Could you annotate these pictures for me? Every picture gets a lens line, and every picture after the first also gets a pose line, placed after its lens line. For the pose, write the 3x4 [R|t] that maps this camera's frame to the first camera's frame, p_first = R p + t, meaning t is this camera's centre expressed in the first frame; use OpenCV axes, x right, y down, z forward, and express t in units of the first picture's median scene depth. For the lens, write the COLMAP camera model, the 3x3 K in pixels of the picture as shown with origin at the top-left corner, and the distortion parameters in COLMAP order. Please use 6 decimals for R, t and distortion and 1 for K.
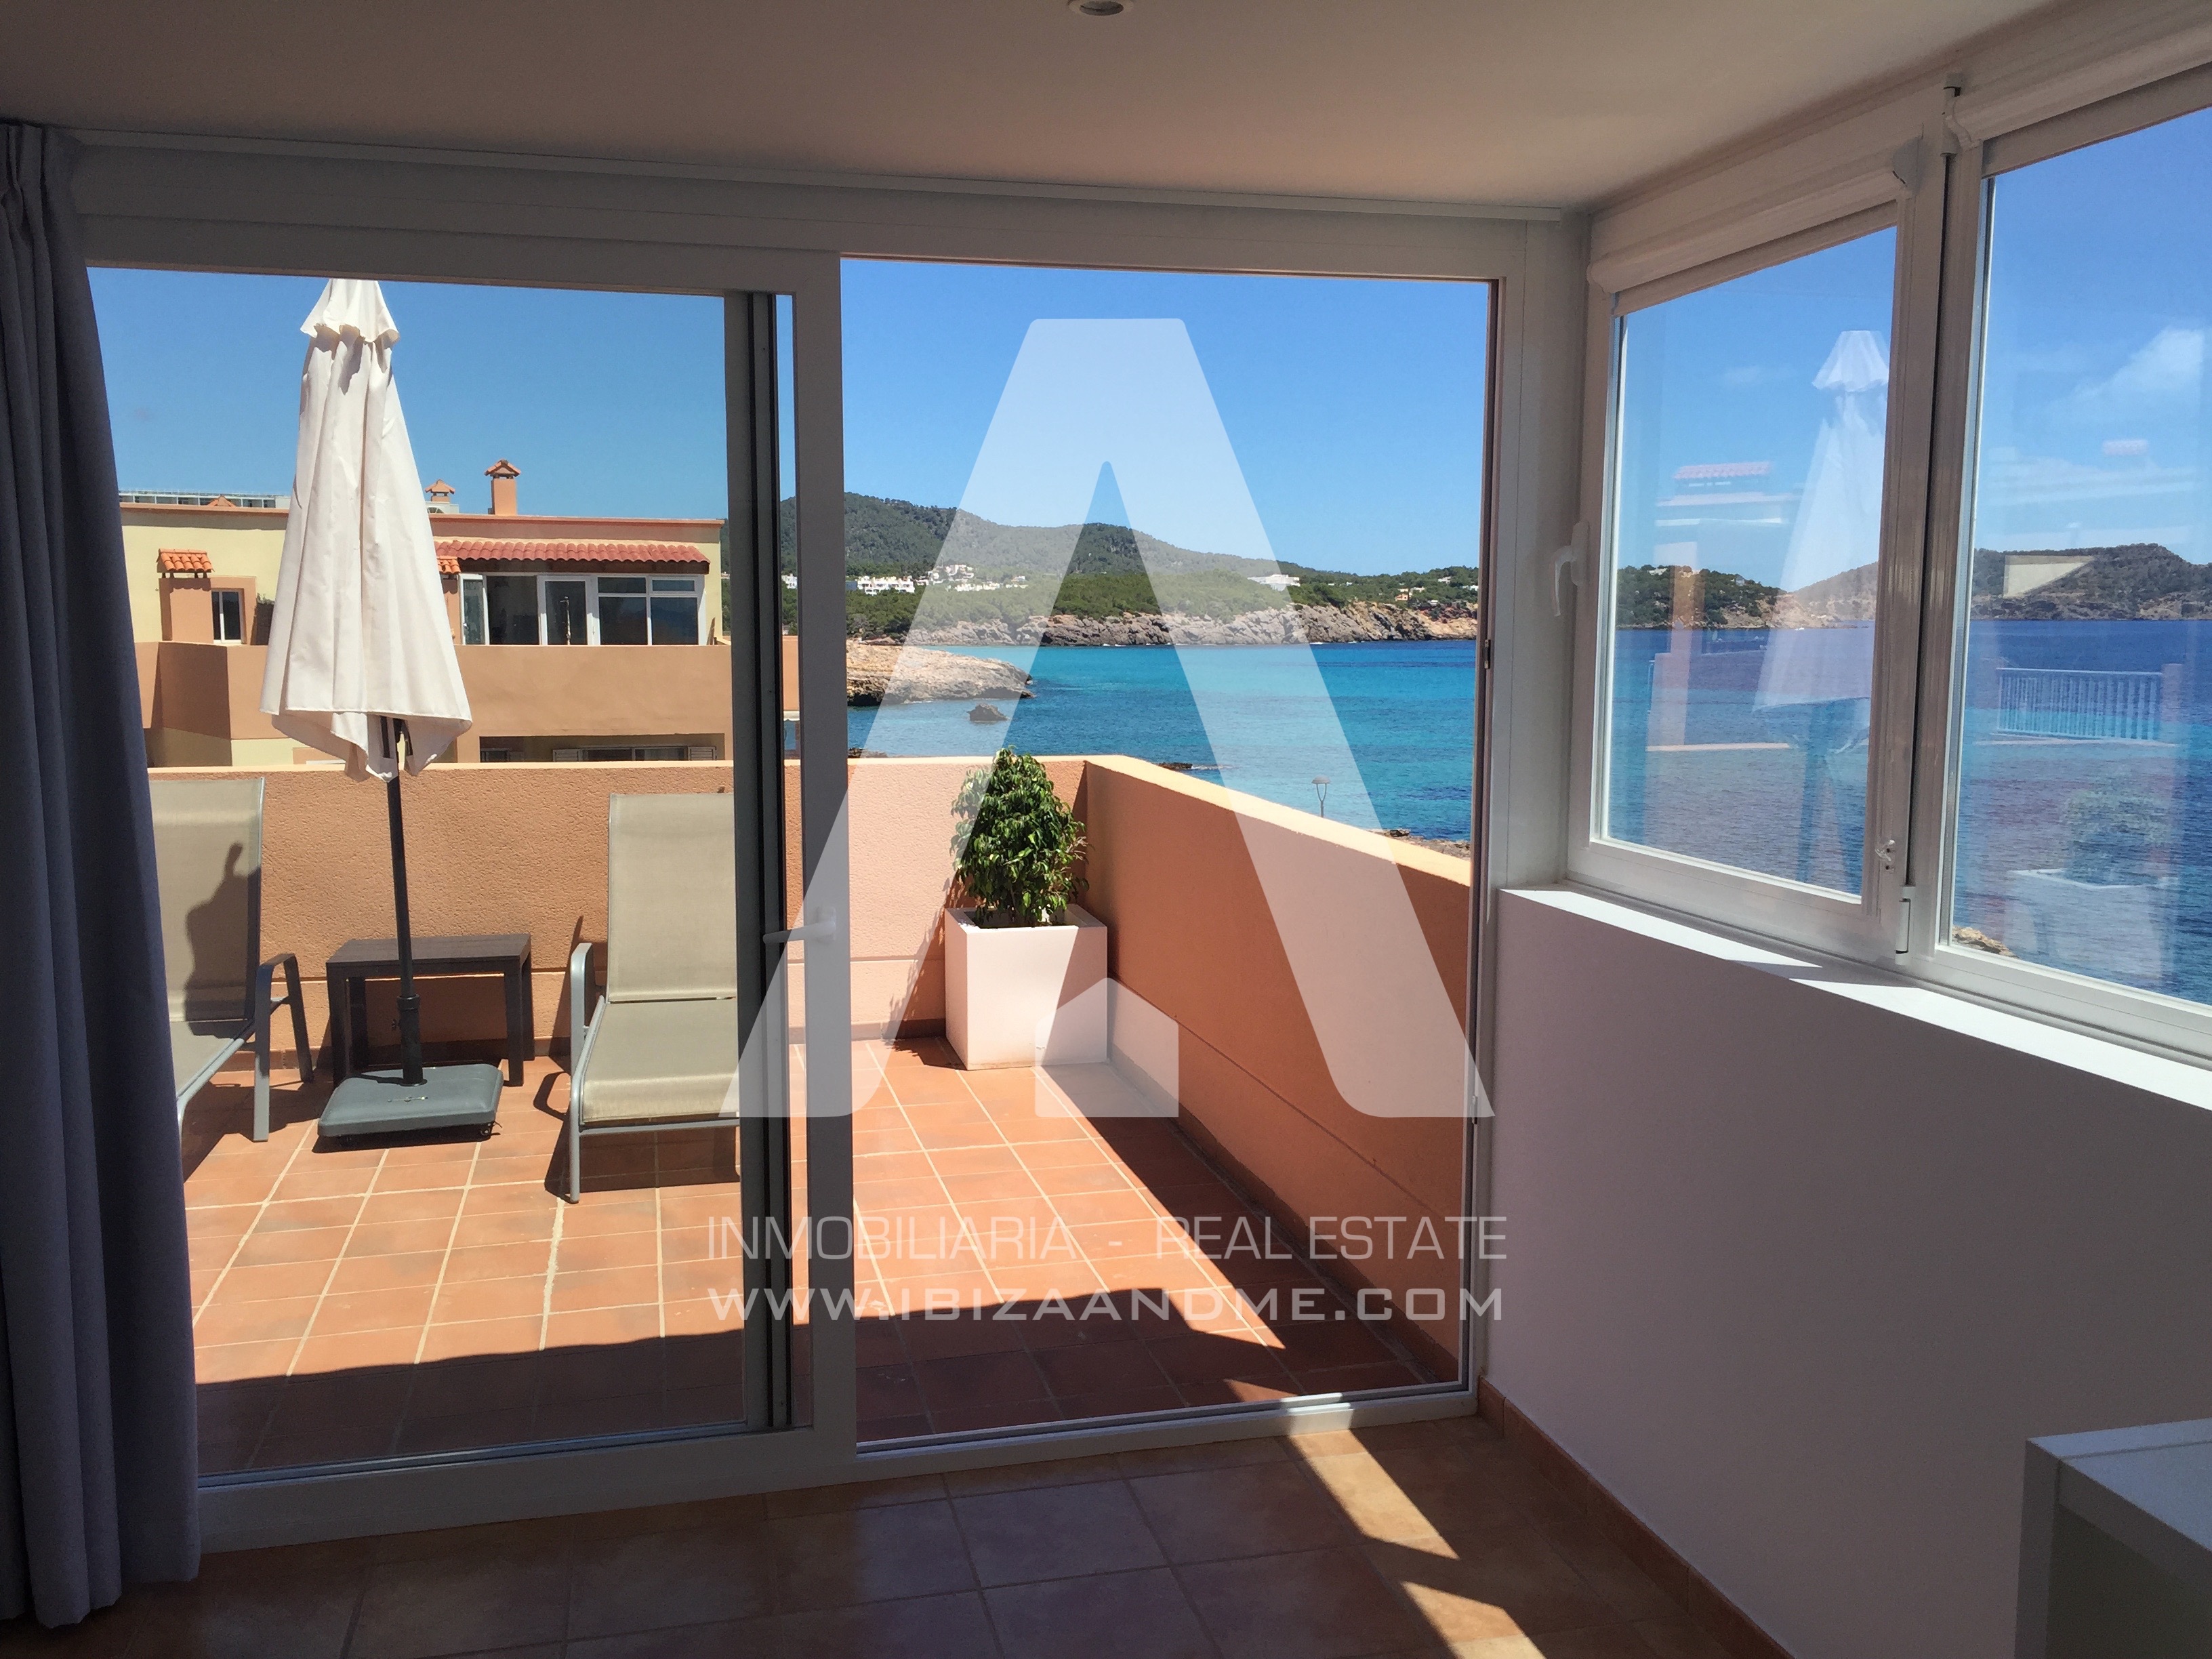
lens RADIAL K [[1853.9, 0, 1106.0], [0, 1853.9, 829.5], [0, 0, 1]] dist [0.120662, -0.178955]
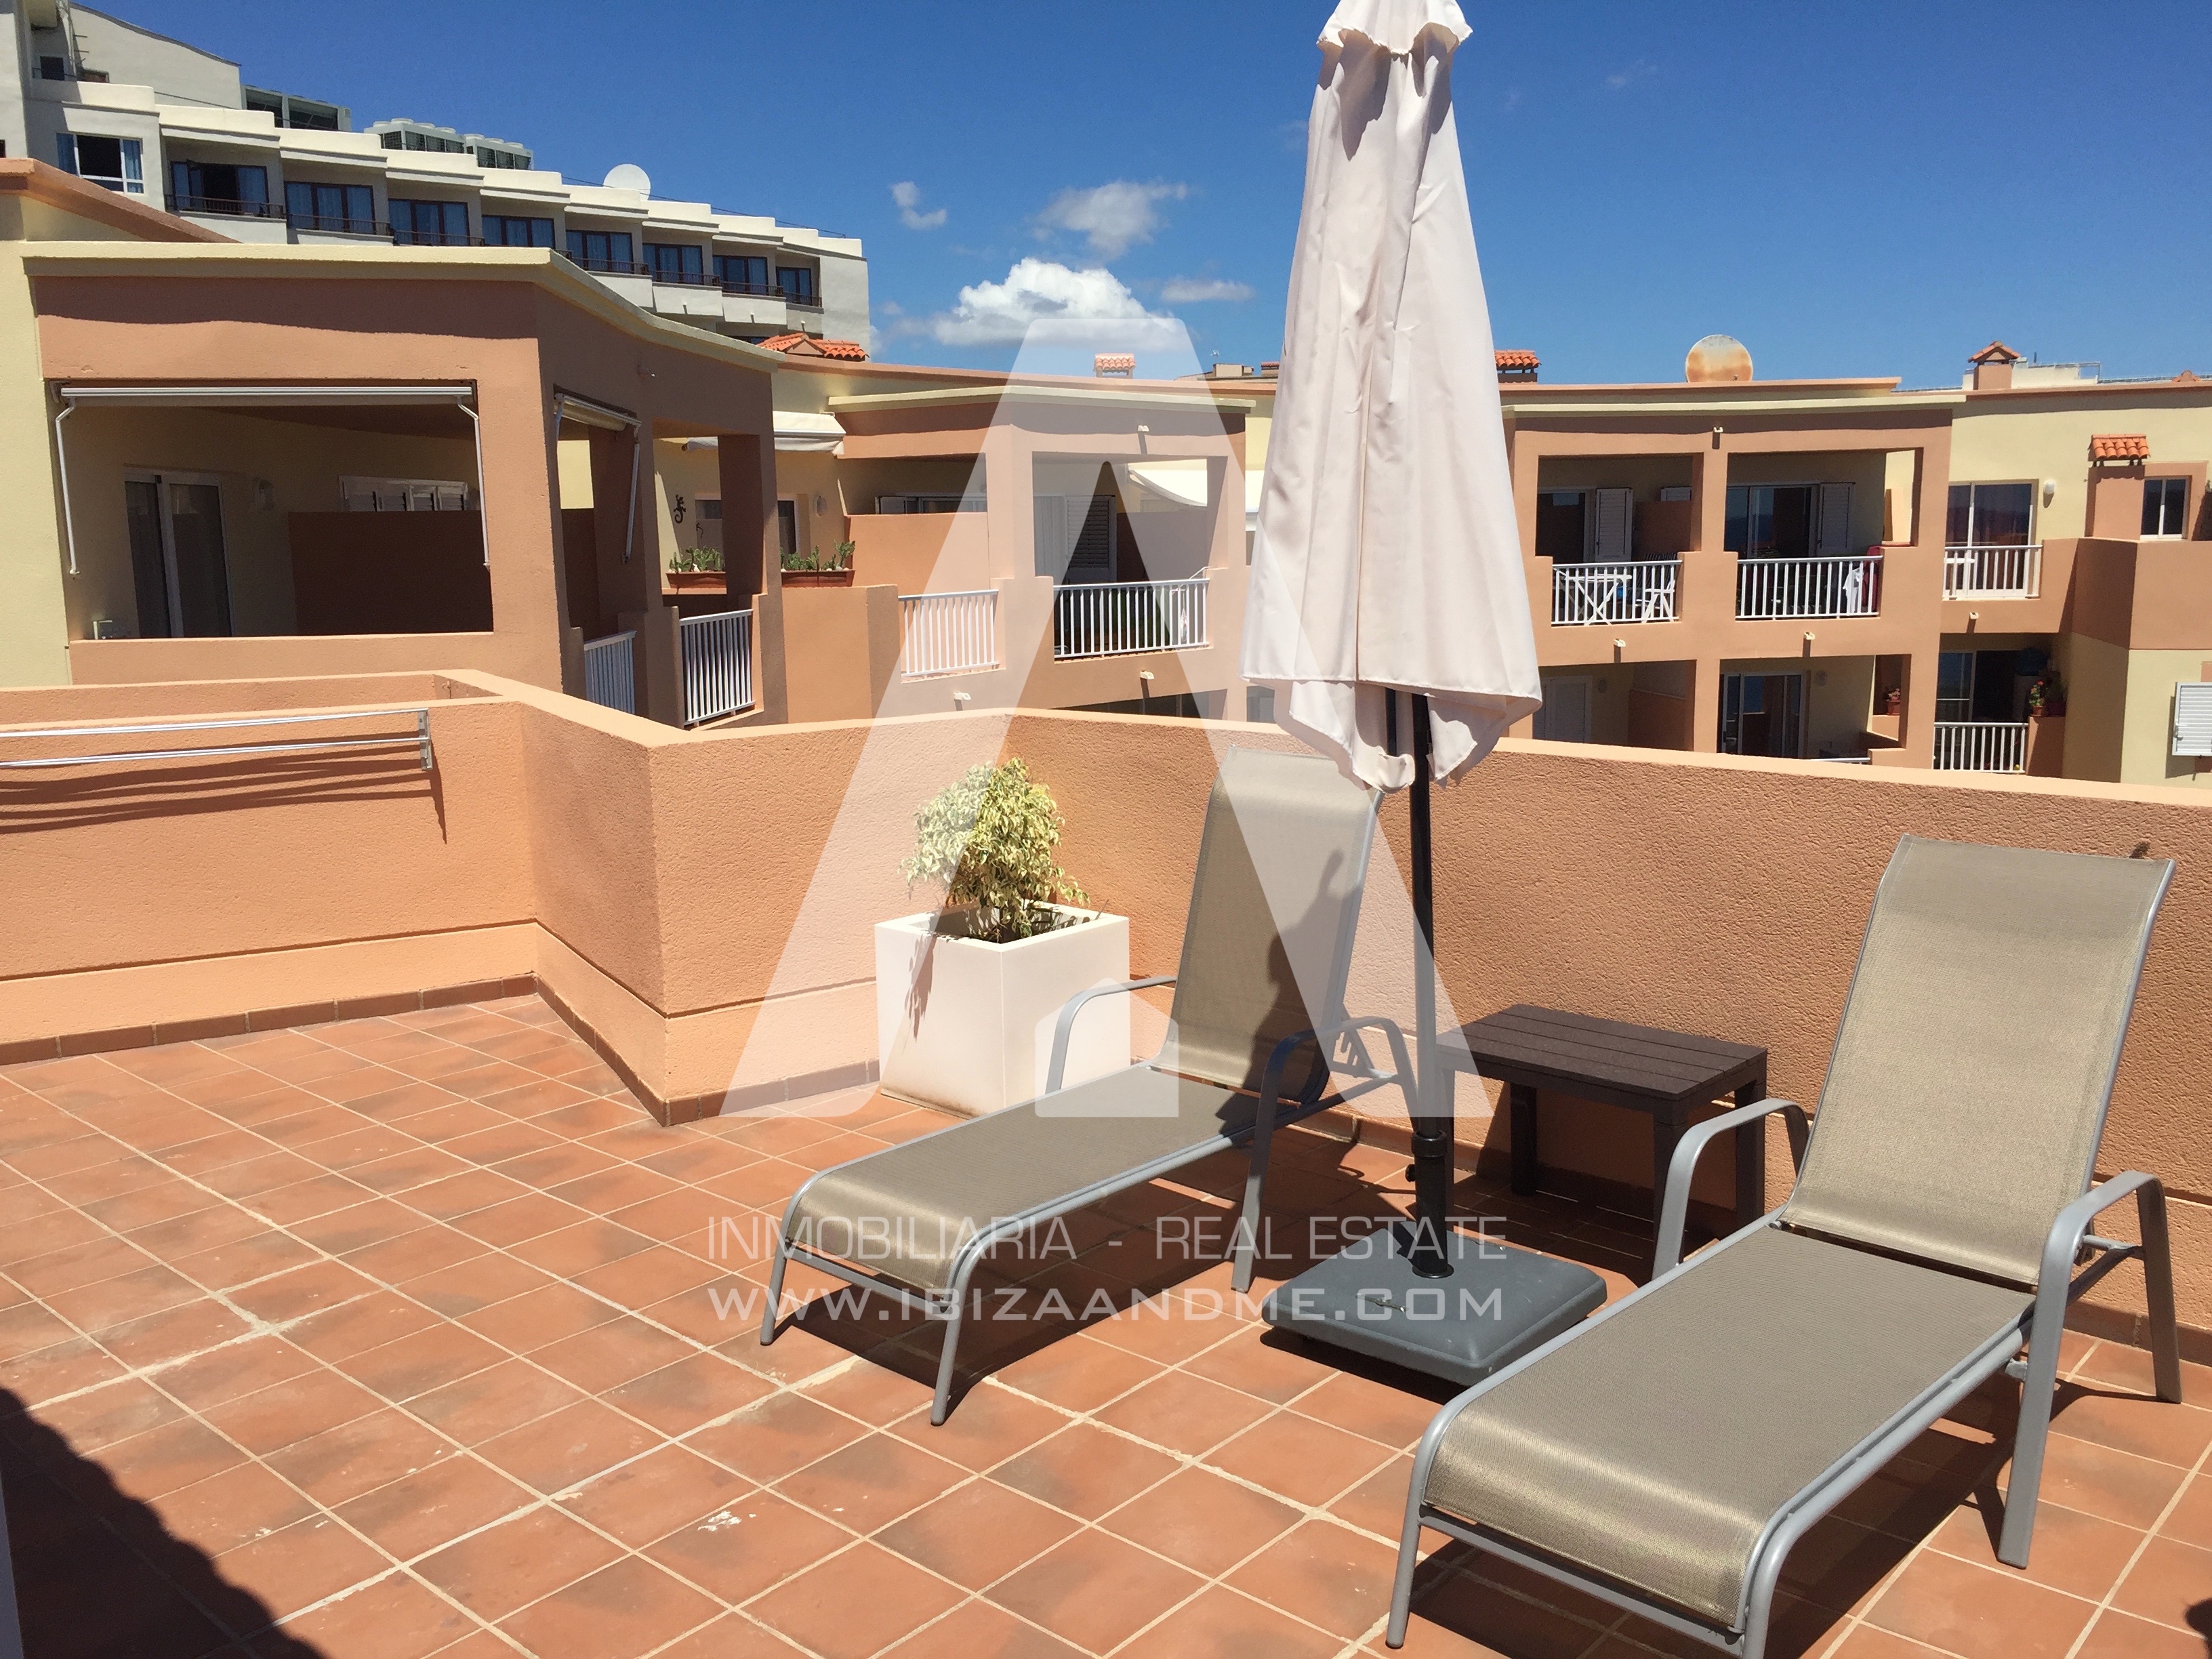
lens RADIAL K [[1853.9, 0, 1106.0], [0, 1853.9, 829.5], [0, 0, 1]] dist [0.120662, -0.178955]
pose [[0.546905, 0.121952, -0.828265, 0.068522], [-0.075765, 0.992484, 0.096104, -0.060648], [0.833760, 0.010193, 0.552033, 0.541431]]
